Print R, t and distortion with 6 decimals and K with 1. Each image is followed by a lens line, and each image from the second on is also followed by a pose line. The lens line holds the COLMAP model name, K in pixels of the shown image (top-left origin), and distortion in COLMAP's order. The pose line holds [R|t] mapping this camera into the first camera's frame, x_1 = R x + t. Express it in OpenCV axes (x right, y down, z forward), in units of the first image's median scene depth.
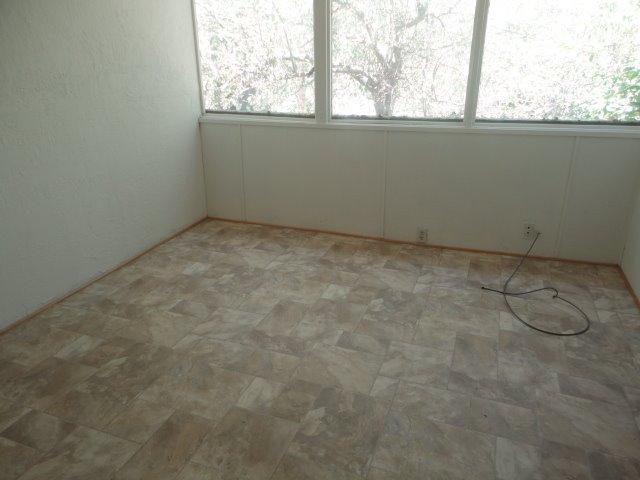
lens RADIAL K [[486.5, 0, 319.1], [0, 486.5, 239.9], [0, 0, 1]] dist [-0.006010, 0.007066]
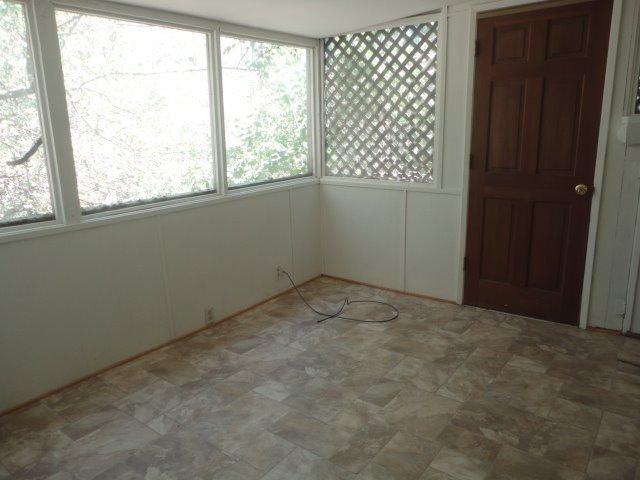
lens RADIAL K [[486.5, 0, 319.8], [0, 486.5, 239.4], [0, 0, 1]] dist [-0.006010, 0.007066]
pose [[0.263344, -0.212647, 0.940974, -0.696572], [0.368473, 0.923621, 0.105603, -0.199301], [-0.891559, 0.318913, 0.321584, 0.574536]]
